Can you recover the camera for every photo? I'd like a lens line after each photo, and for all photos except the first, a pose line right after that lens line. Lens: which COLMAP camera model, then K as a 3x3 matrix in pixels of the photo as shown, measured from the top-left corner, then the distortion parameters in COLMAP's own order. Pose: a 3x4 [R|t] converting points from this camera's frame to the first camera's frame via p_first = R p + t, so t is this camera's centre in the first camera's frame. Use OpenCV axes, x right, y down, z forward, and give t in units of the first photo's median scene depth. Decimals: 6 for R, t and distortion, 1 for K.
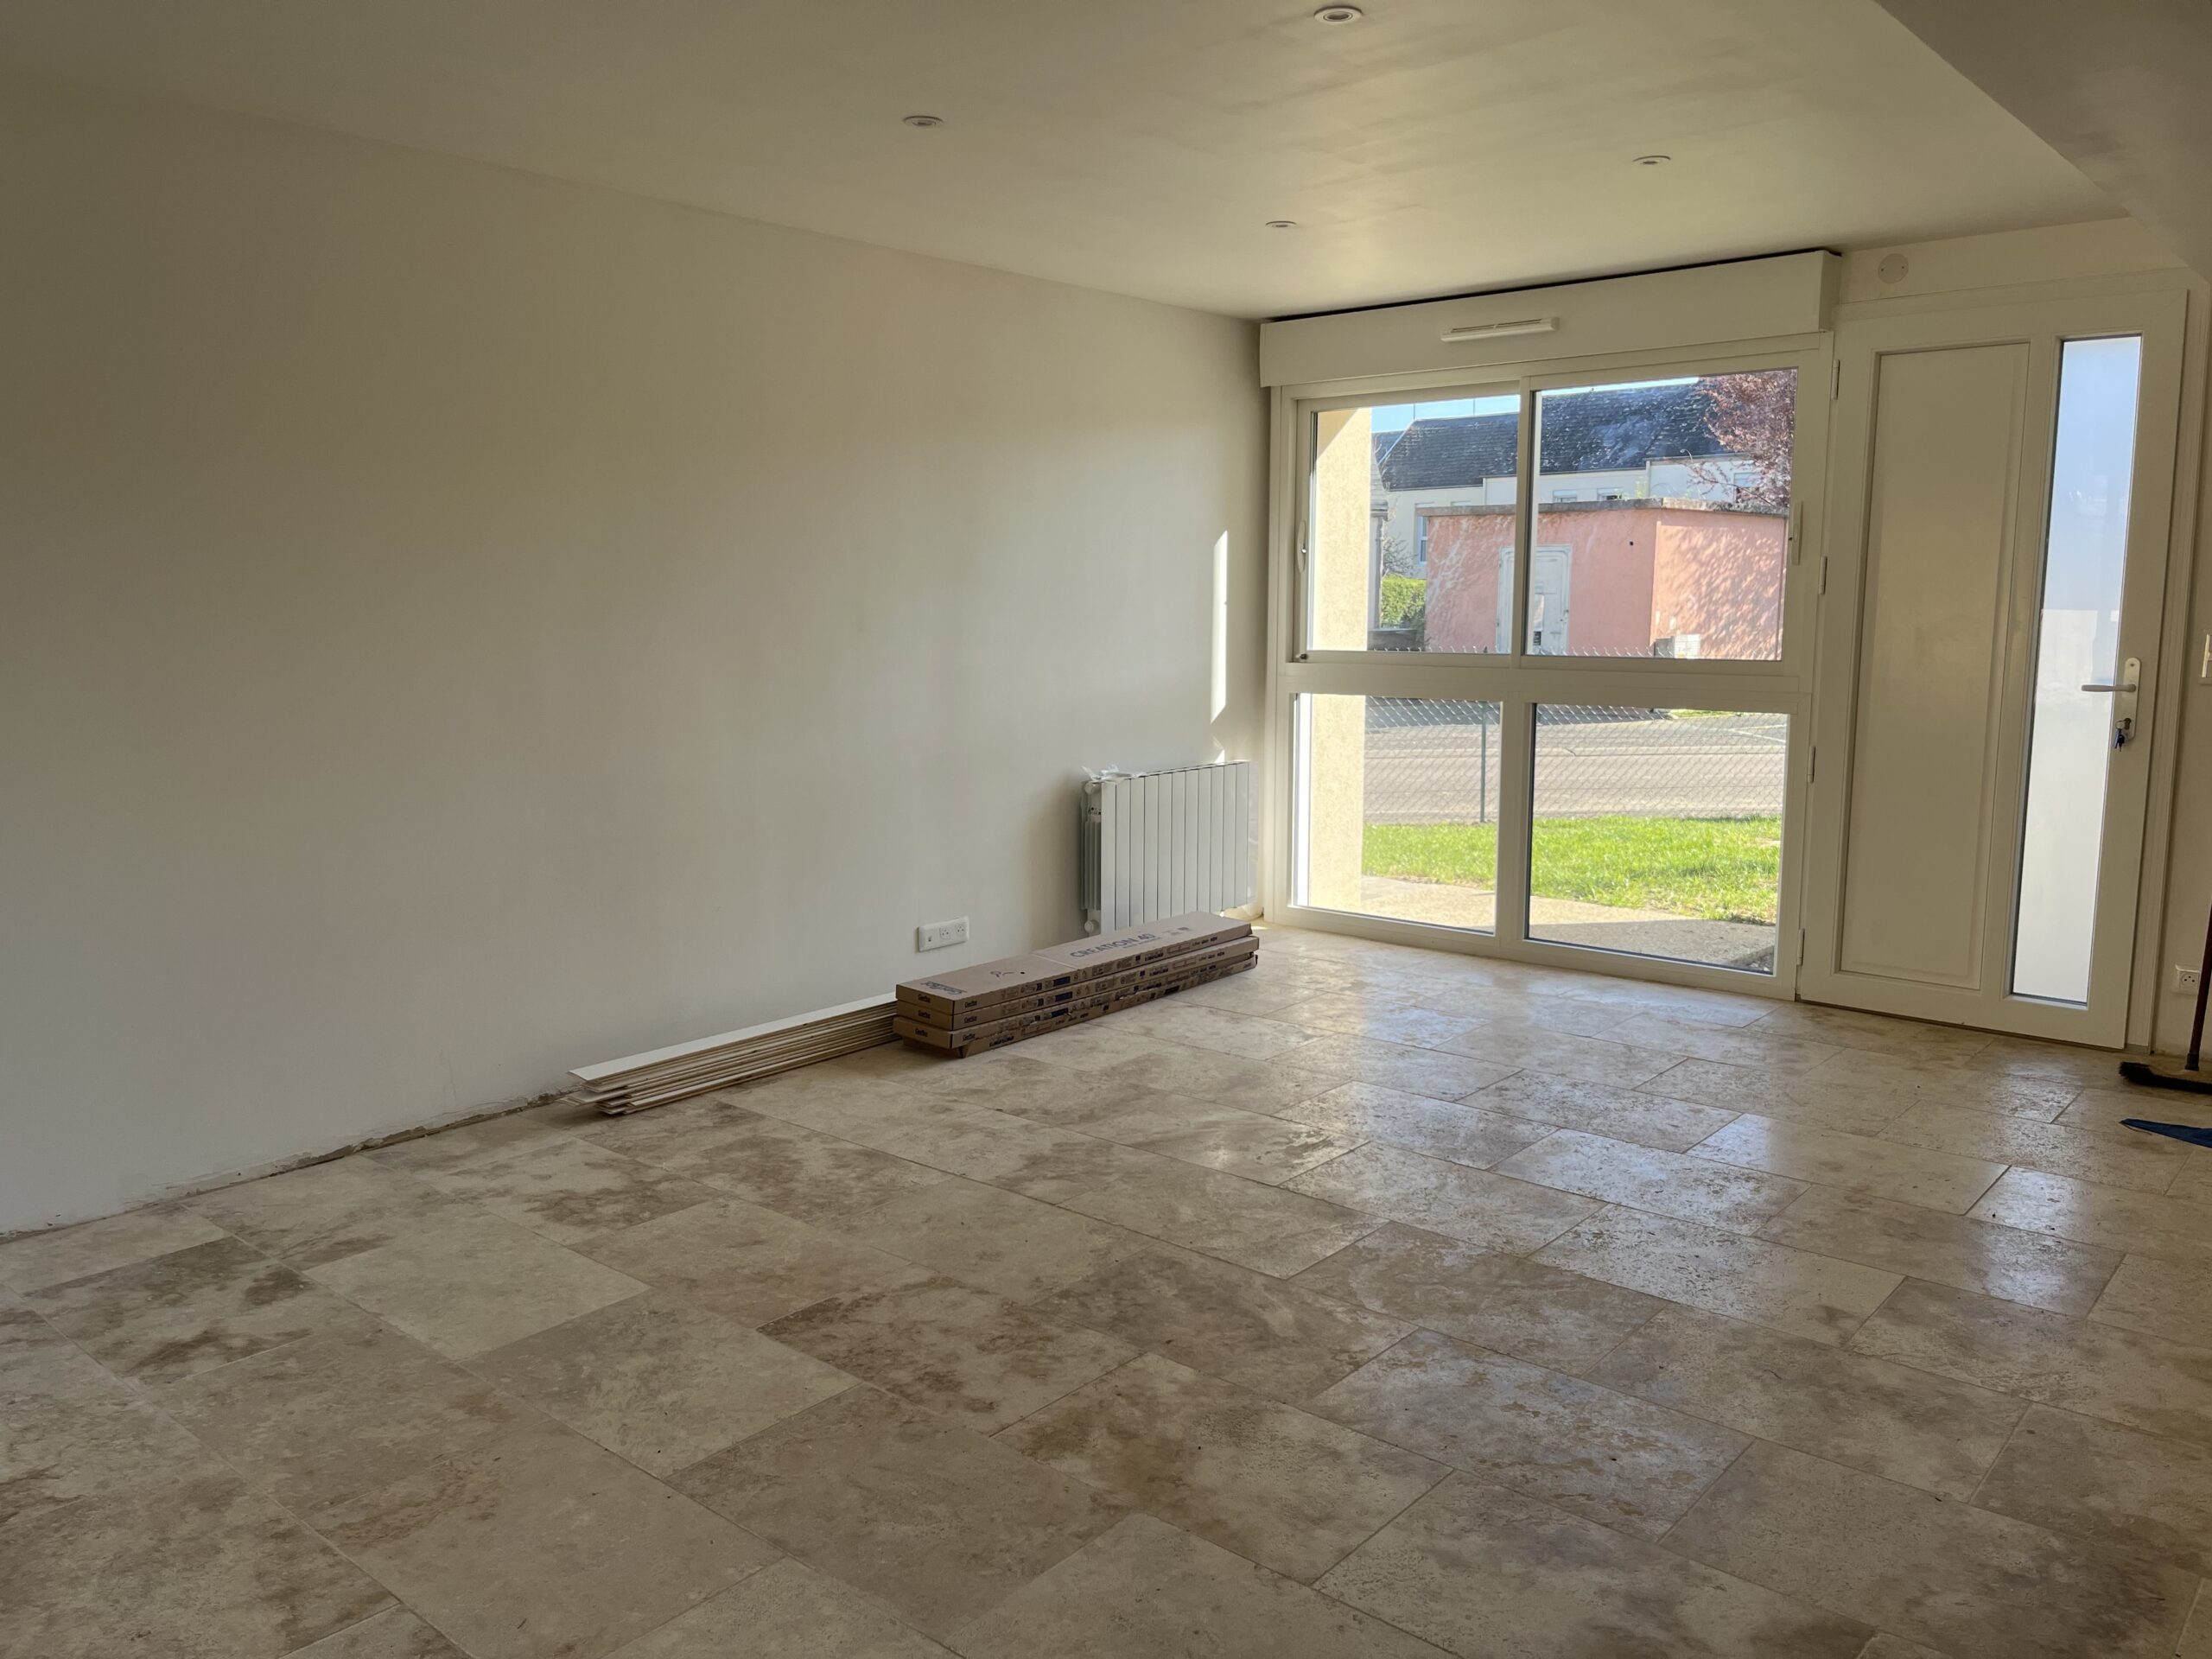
lens RADIAL K [[1670.1, 0, 1113.5], [0, 1670.1, 827.0], [0, 0, 1]] dist [0.051073, -0.065698]
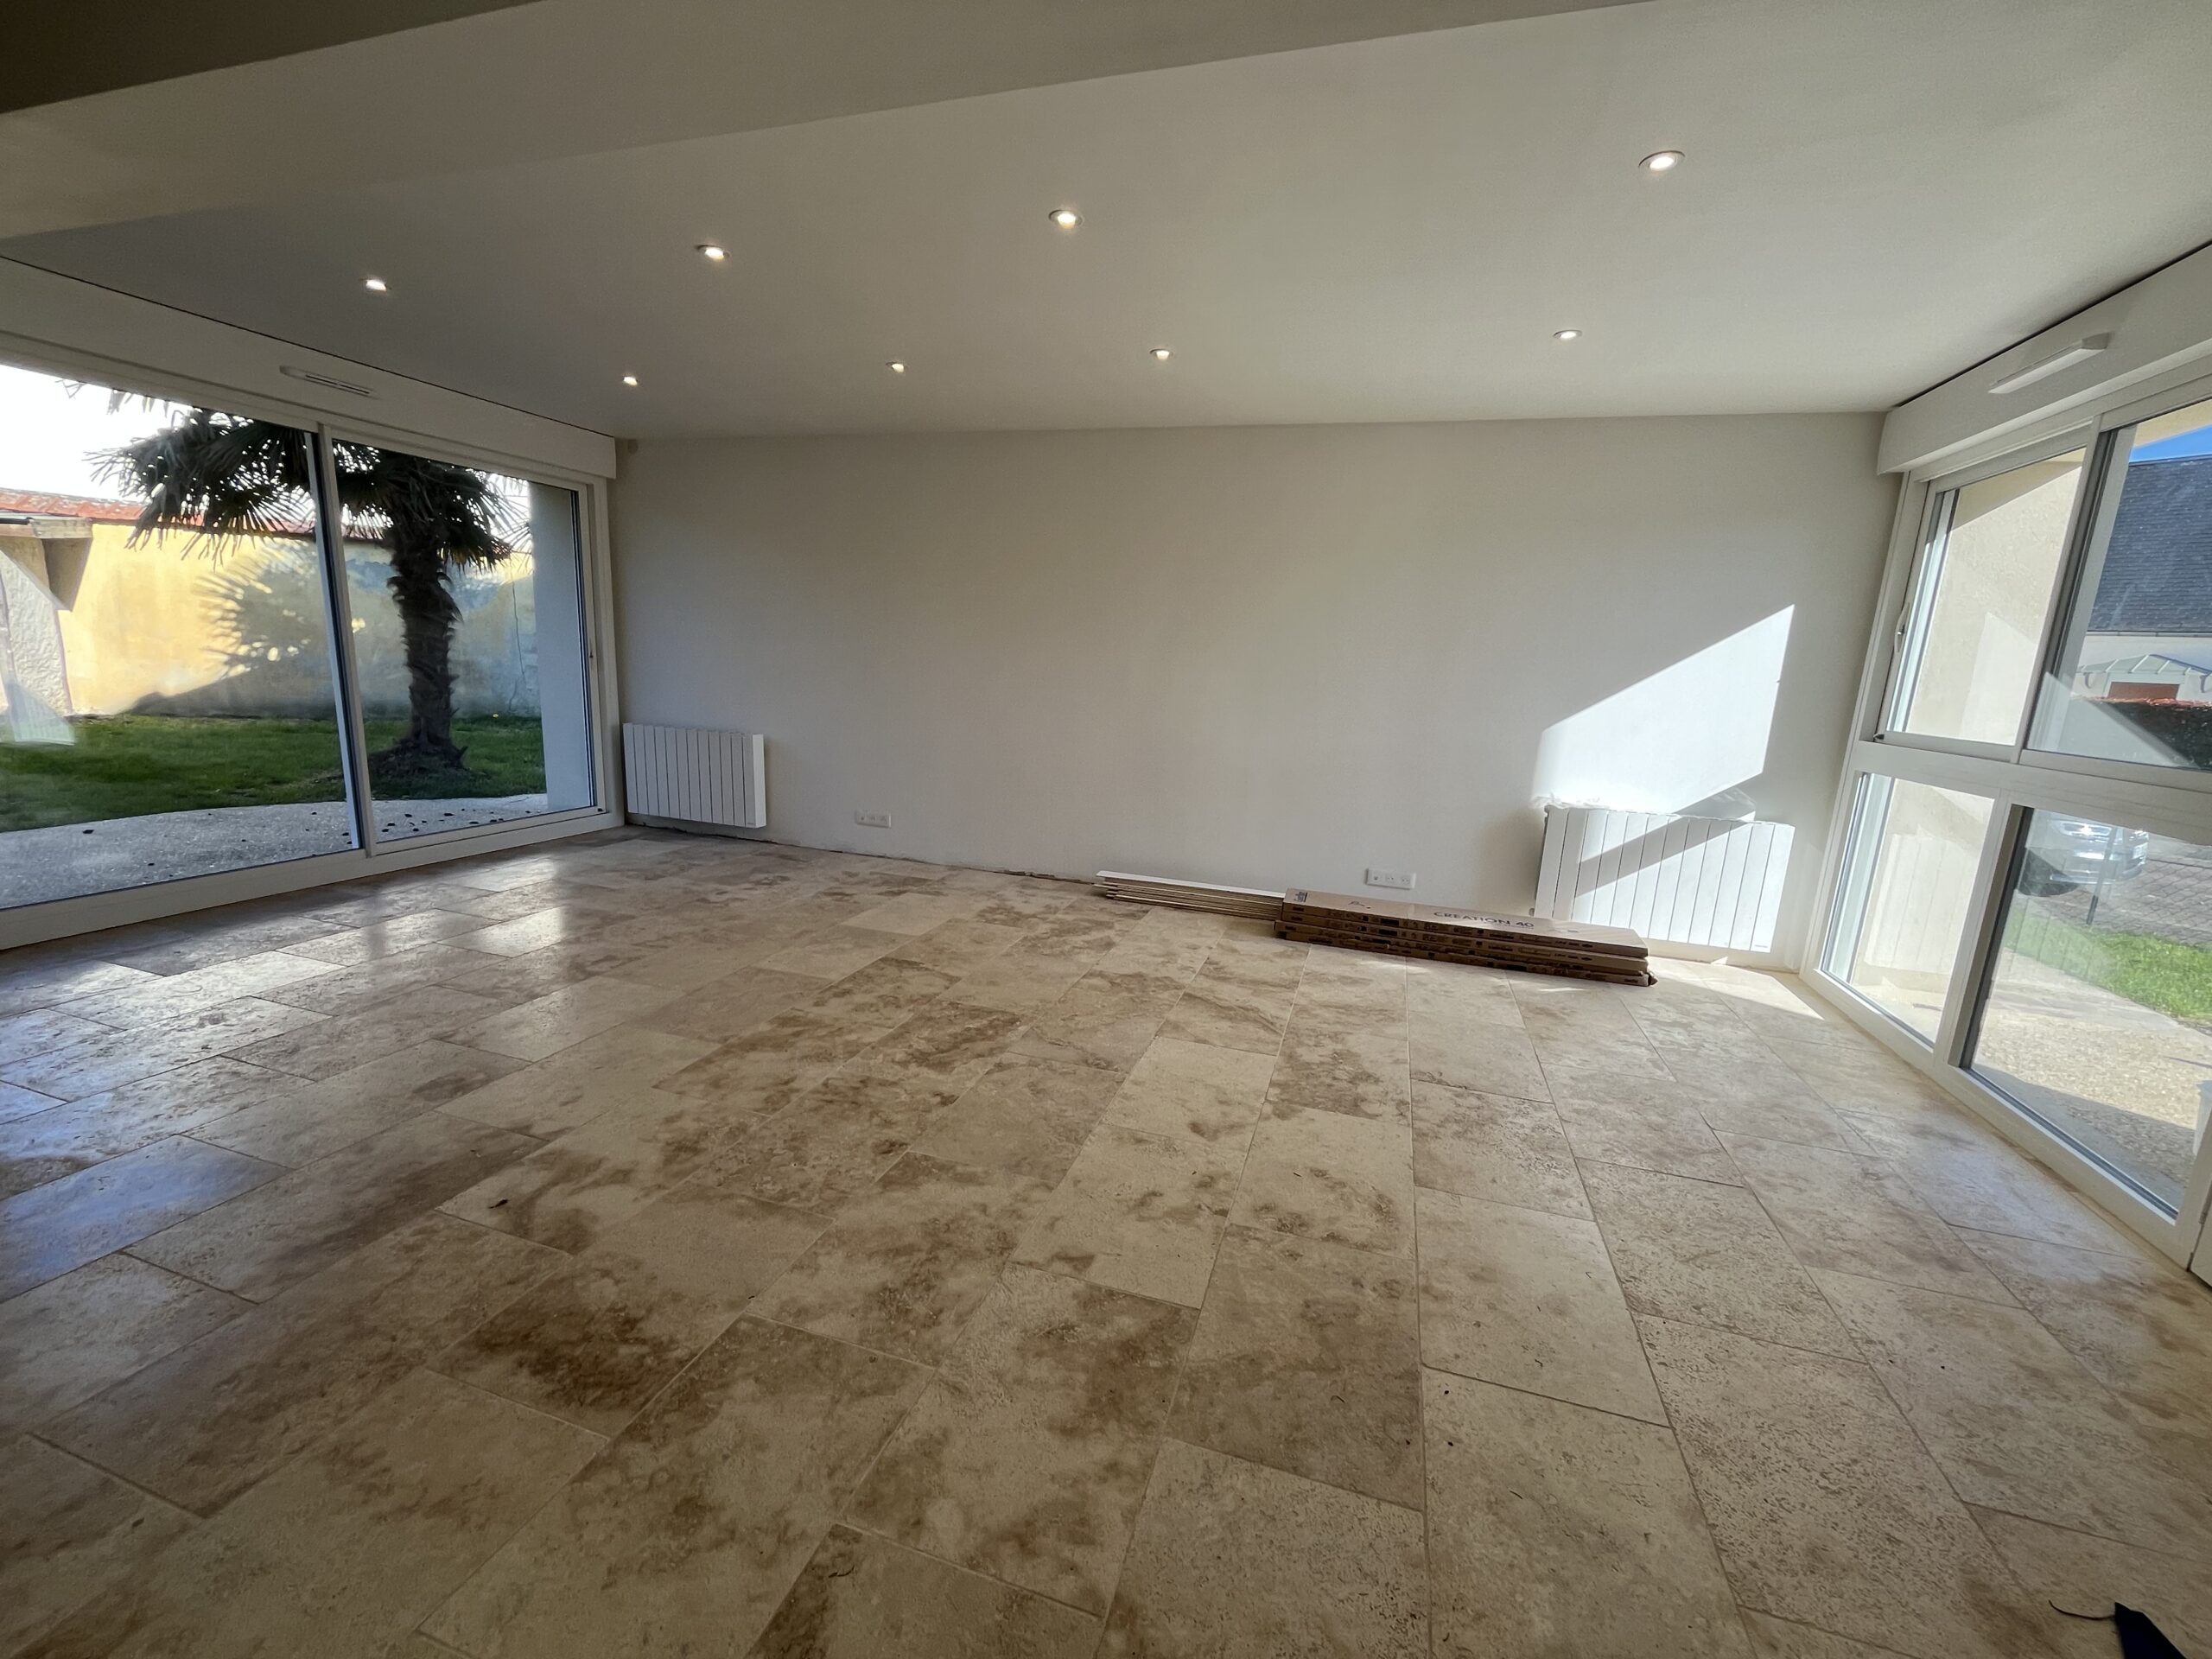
lens RADIAL K [[902.3, 0, 1105.9], [0, 902.3, 823.4], [0, 0, 1]] dist [0.000516, -0.000496]
pose [[0.389958, 0.189577, -0.901107, 0.759083], [-0.179274, 0.975484, 0.127643, -0.062669], [0.903213, 0.111769, 0.414384, 0.603266]]
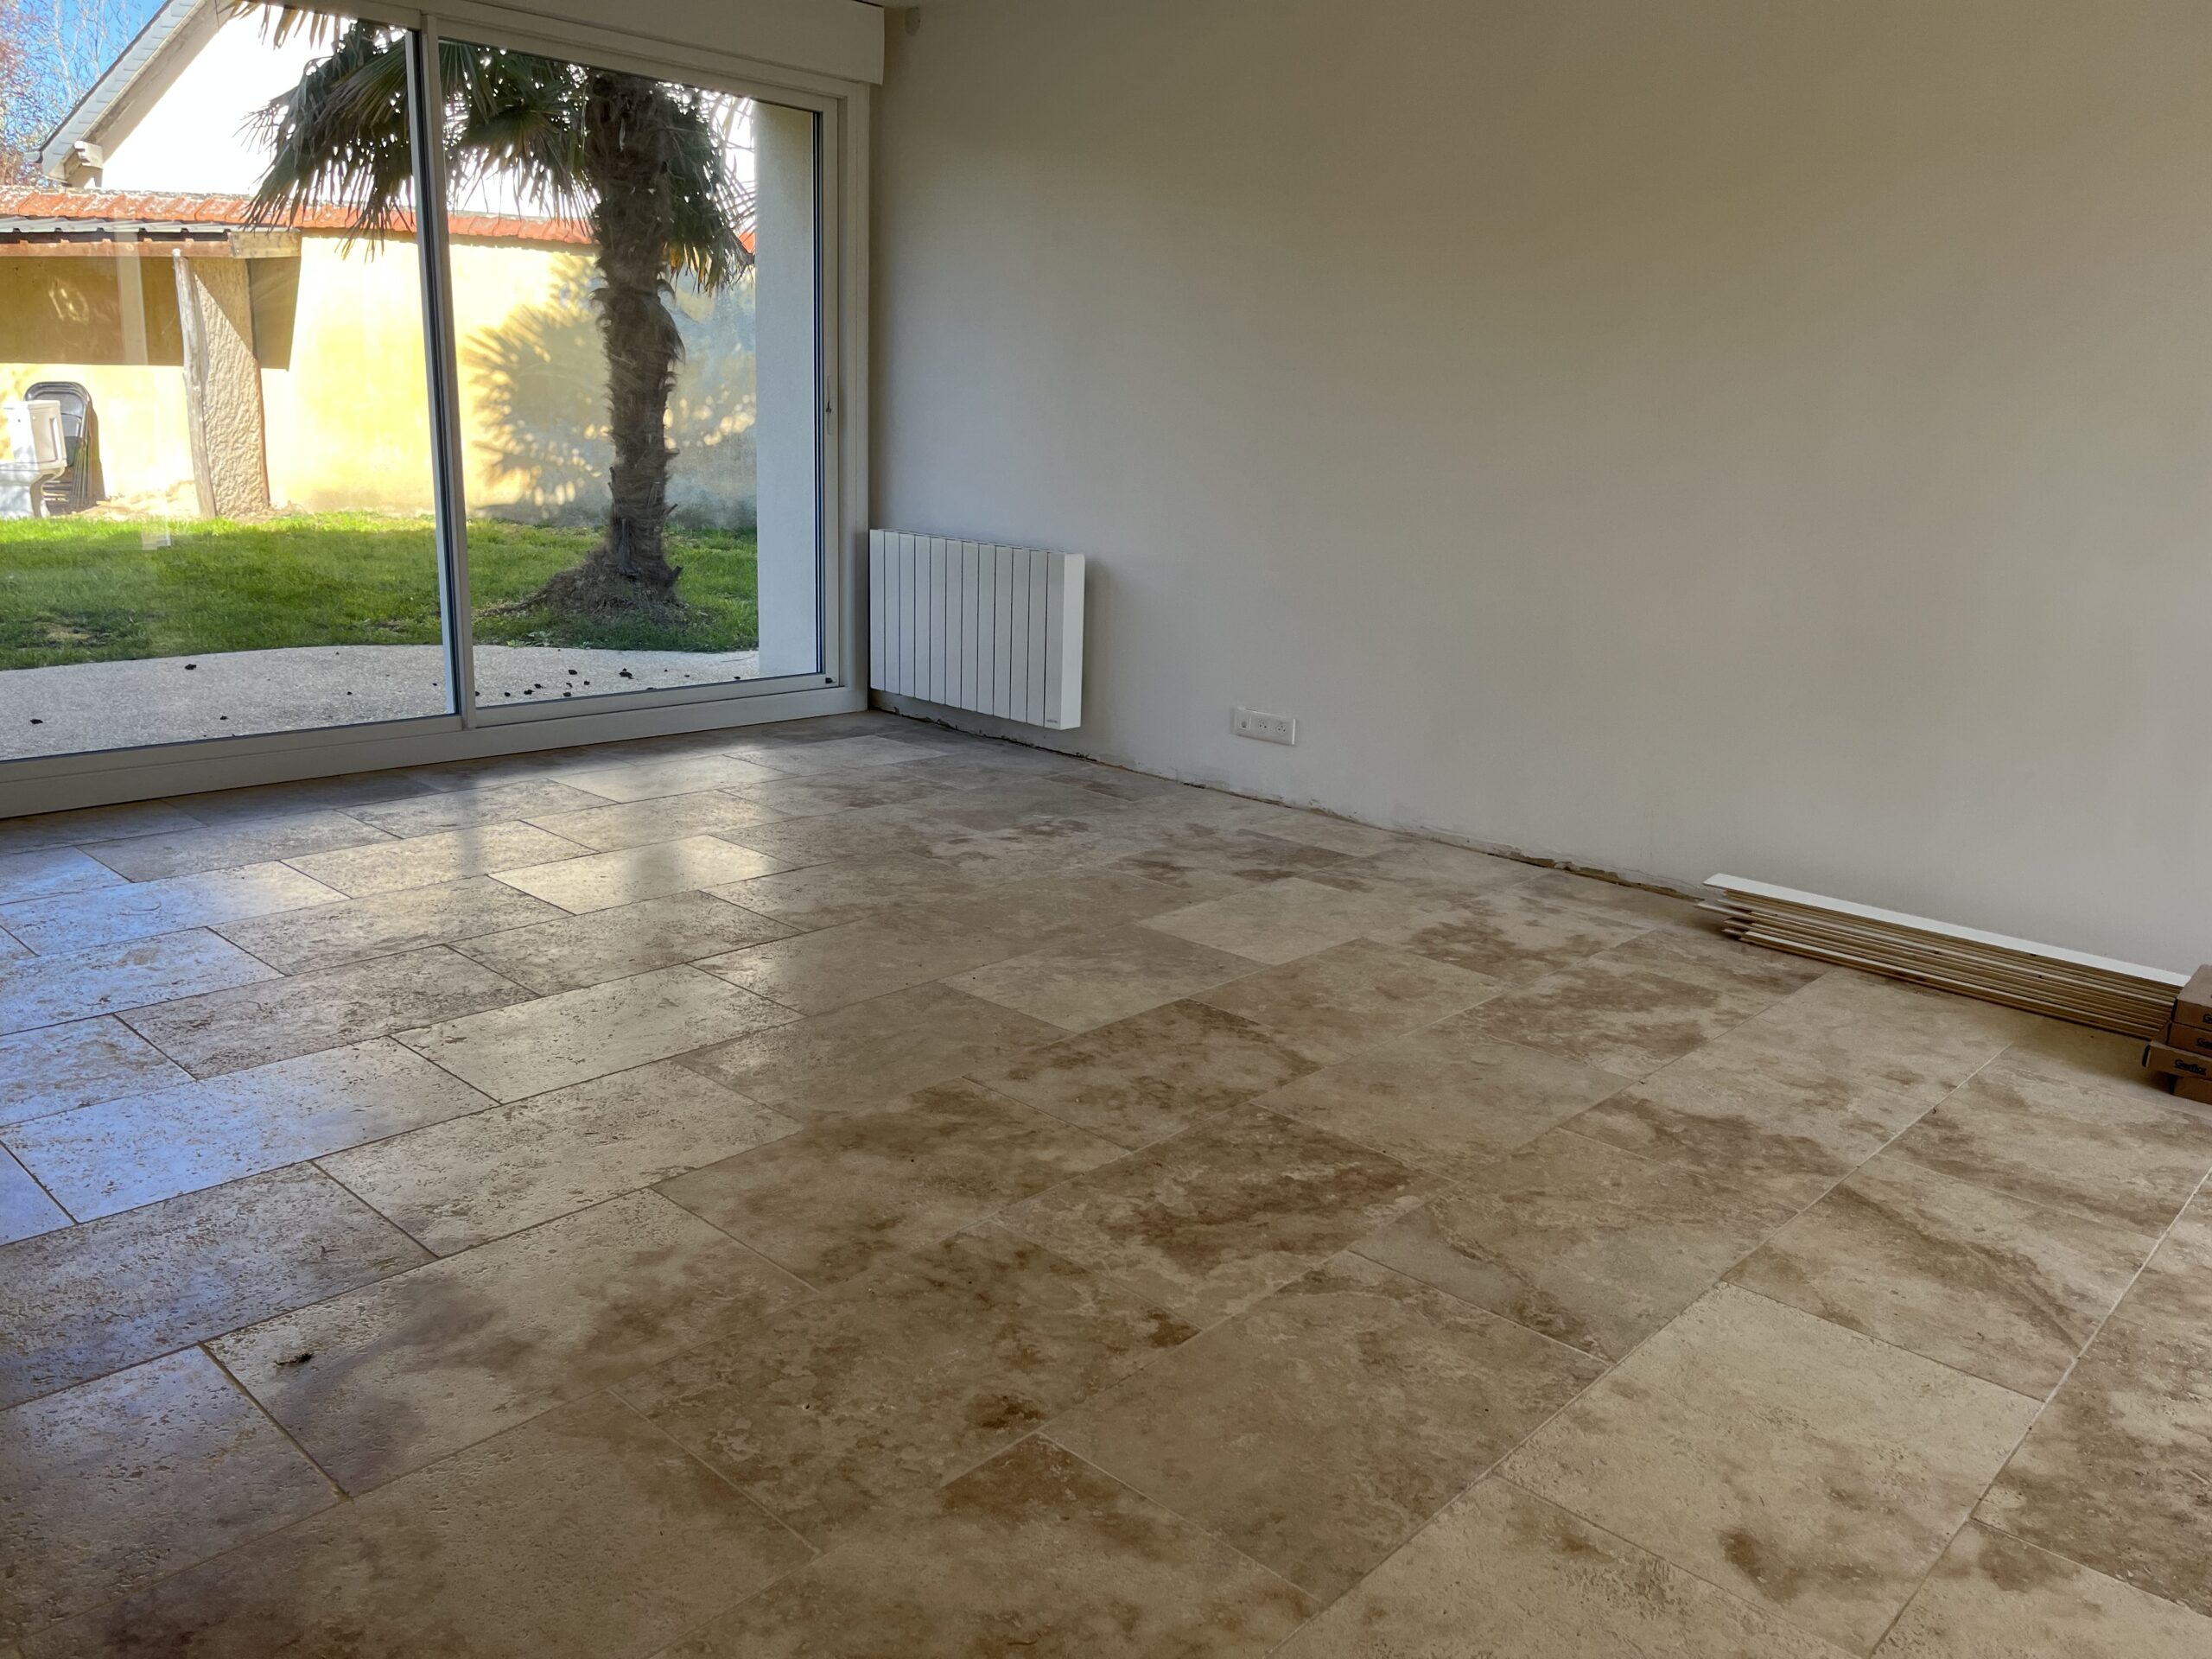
lens RADIAL K [[1670.1, 0, 1105.2], [0, 1670.1, 837.0], [0, 0, 1]] dist [0.051073, -0.065698]
pose [[-0.039534, 0.249353, -0.967605, 0.653133], [-0.181212, 0.950516, 0.252353, -0.052074], [0.982649, 0.185318, 0.007608, 0.739644]]
